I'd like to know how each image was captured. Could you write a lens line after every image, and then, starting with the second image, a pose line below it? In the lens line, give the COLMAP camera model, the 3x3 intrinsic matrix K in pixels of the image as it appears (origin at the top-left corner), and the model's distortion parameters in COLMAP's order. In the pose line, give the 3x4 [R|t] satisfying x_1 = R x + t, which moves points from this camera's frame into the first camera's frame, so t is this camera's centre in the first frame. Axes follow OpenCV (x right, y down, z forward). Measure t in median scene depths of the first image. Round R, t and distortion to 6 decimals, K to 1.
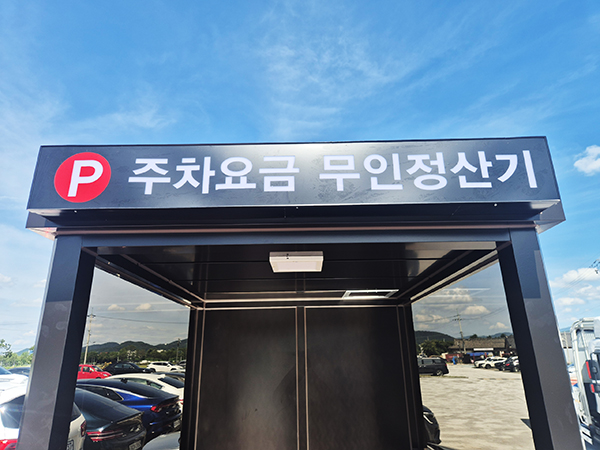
lens RADIAL K [[403.0, 0, 300.0], [0, 403.0, 225.0], [0, 0, 1]] dist [0.071837, -0.055237]
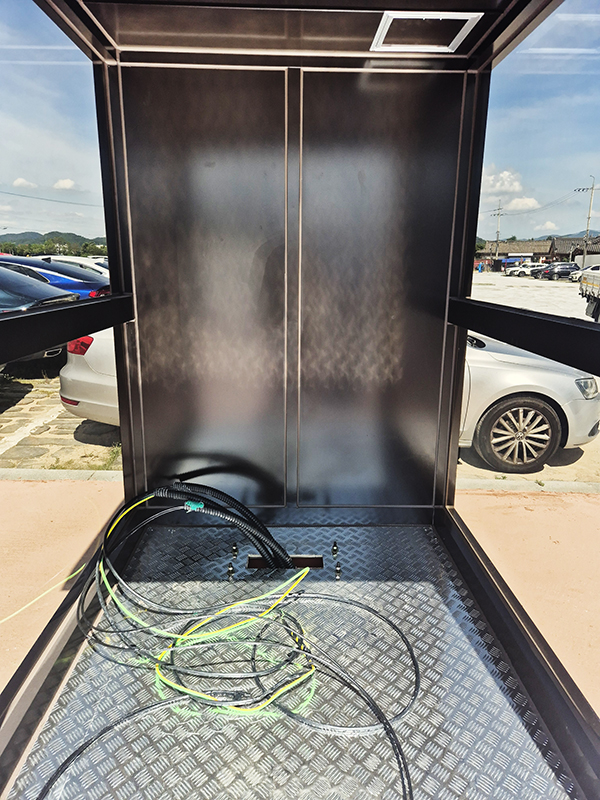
lens RADIAL K [[535.4, 0, 302.3], [0, 535.4, 400.8], [0, 0, 1]] dist [0.069971, -0.050178]
pose [[0.999003, 0.021585, 0.039077, -0.006601], [-0.039377, 0.838478, 0.543510, 0.177195], [-0.021034, -0.544507, 0.838492, 0.124739]]
